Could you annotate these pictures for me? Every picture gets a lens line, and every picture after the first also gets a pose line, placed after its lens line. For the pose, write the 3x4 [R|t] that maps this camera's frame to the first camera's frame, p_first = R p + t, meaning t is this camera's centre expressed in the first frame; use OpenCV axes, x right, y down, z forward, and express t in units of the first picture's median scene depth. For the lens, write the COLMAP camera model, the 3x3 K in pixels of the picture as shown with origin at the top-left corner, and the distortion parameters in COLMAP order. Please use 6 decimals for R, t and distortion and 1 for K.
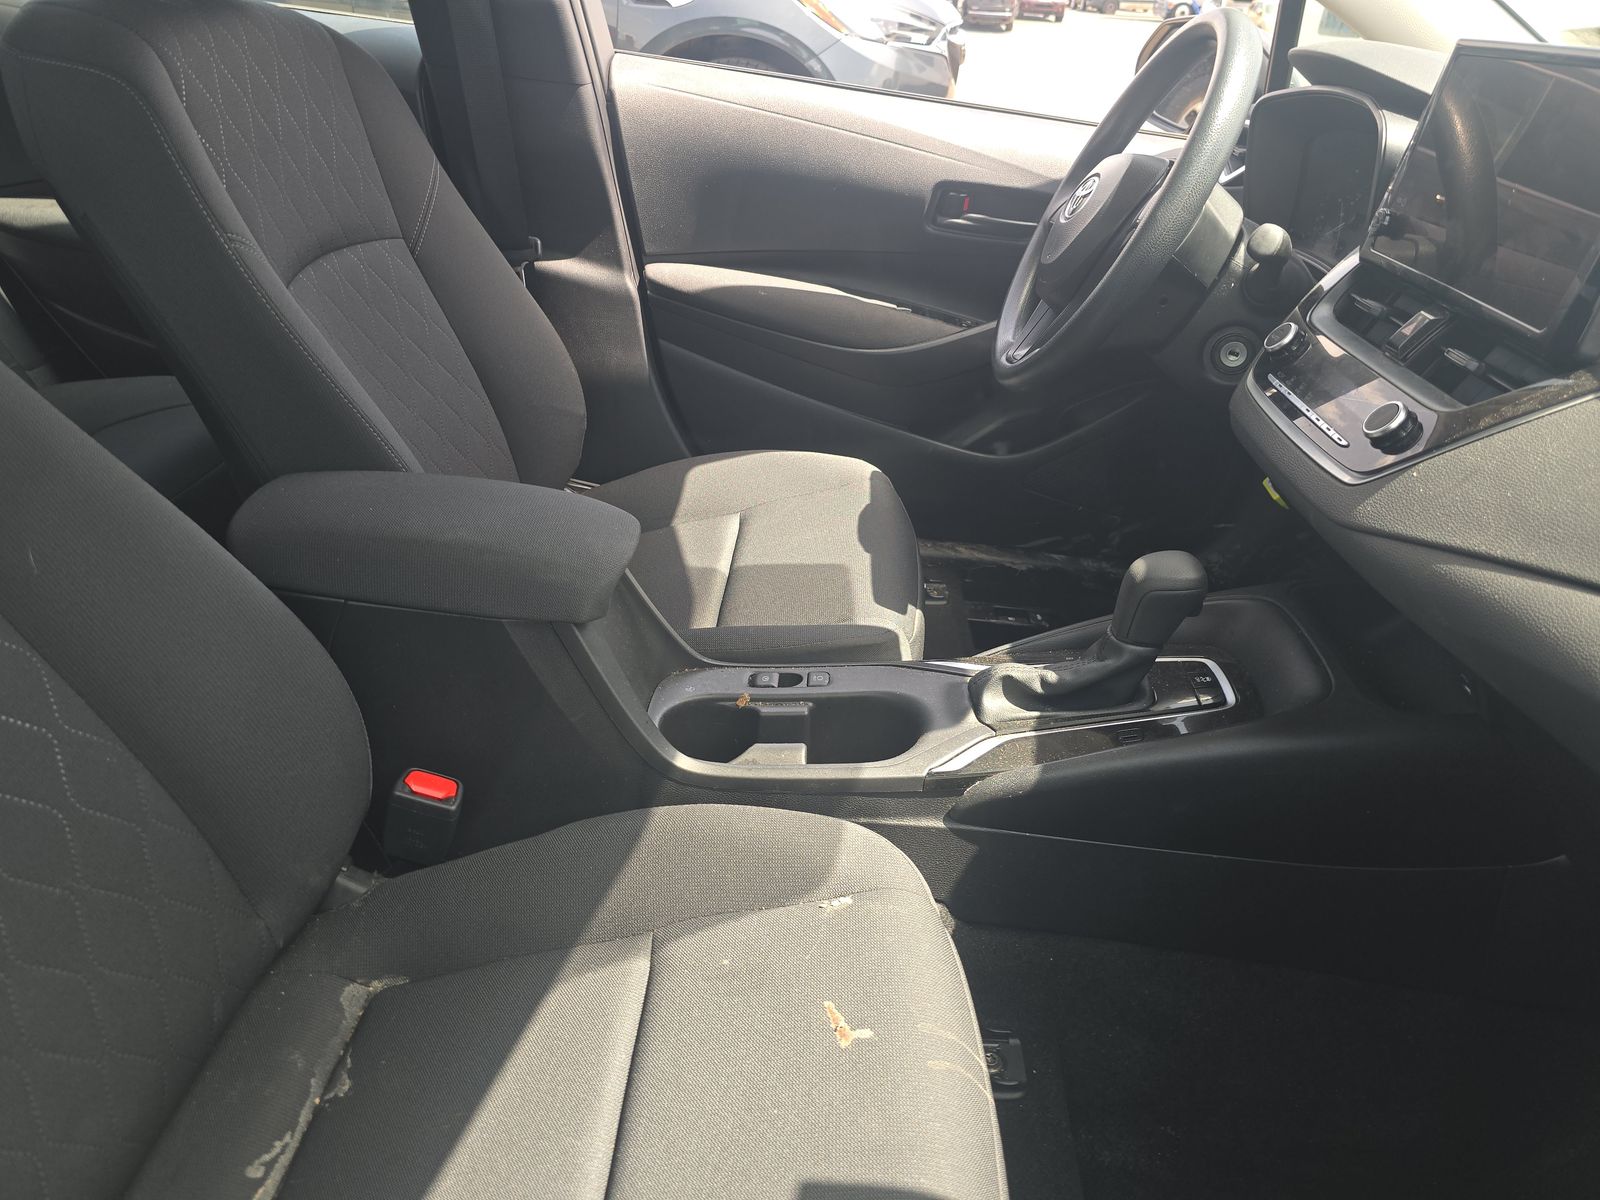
lens RADIAL K [[1065.1, 0, 803.3], [0, 1065.1, 593.8], [0, 0, 1]] dist [0.051039, -0.061198]
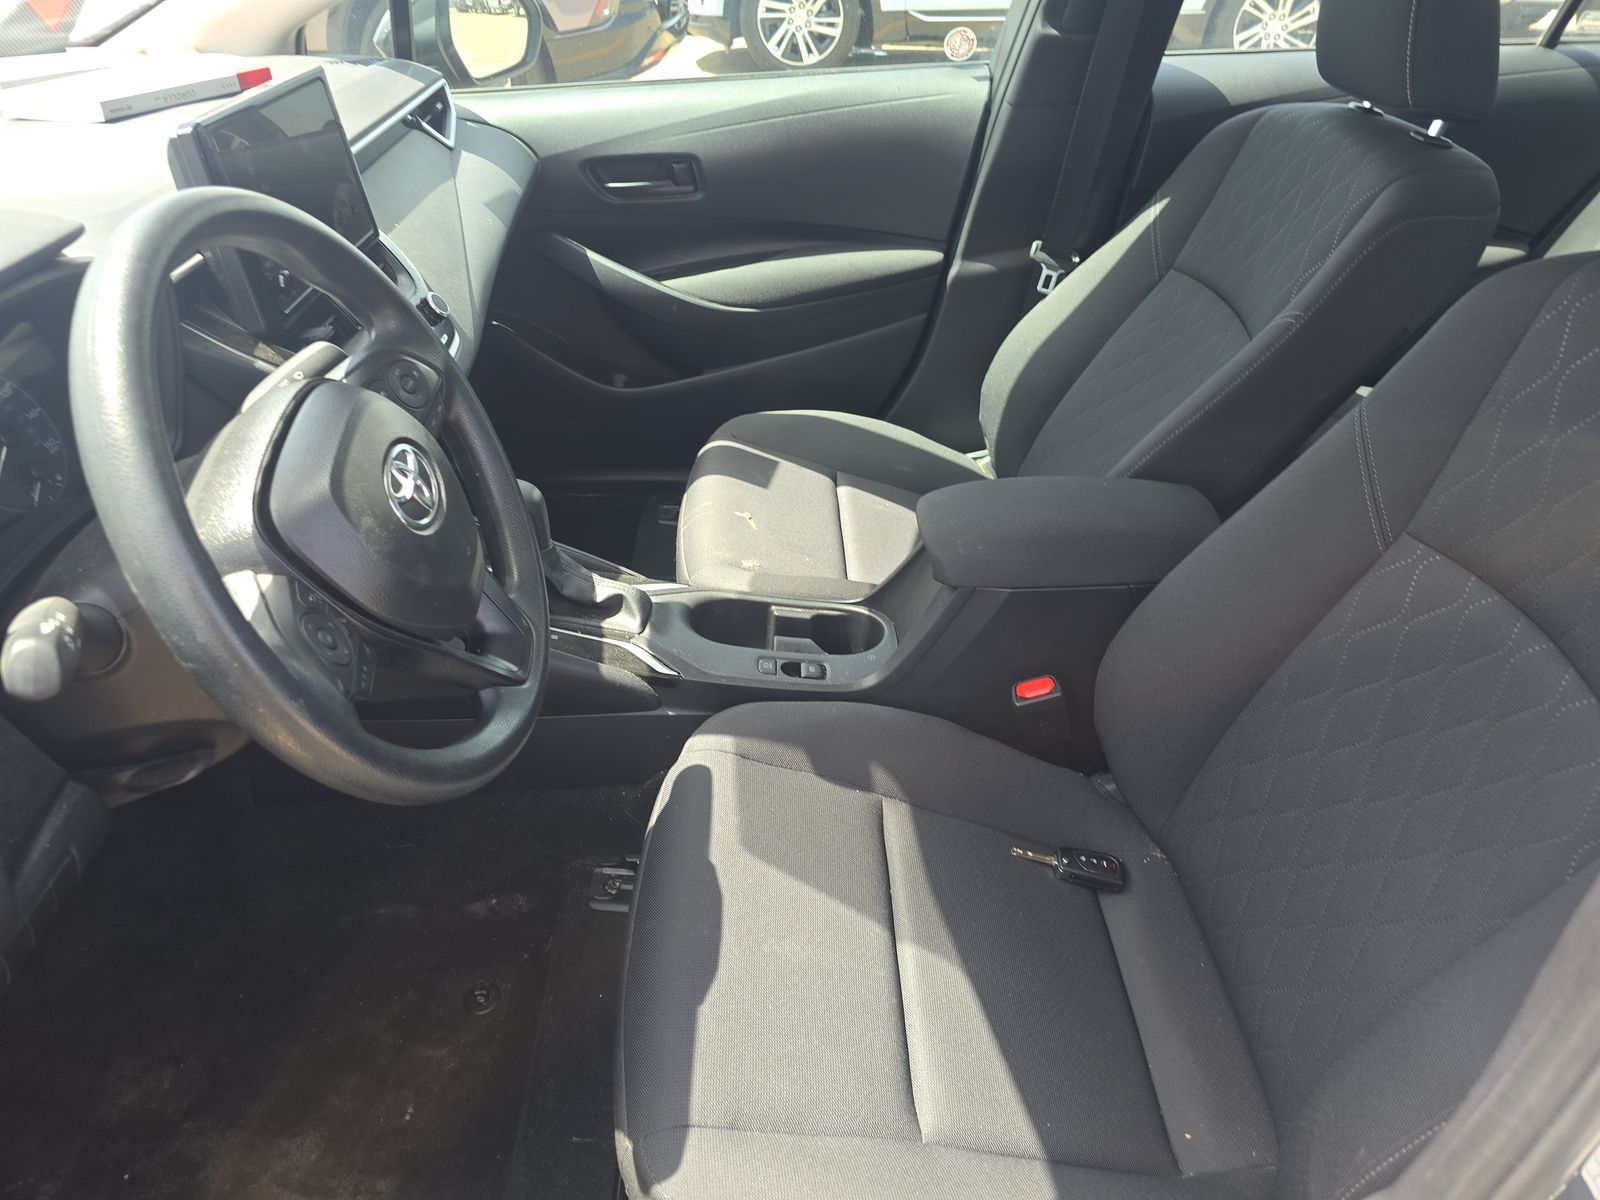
lens RADIAL K [[1065.1, 0, 803.3], [0, 1065.1, 593.8], [0, 0, 1]] dist [0.051039, -0.061198]
pose [[-0.996298, 0.006336, -0.085737, 0.068806], [-0.075203, 0.419042, 0.904847, -0.936514], [0.041660, 0.907945, -0.417014, 1.285055]]
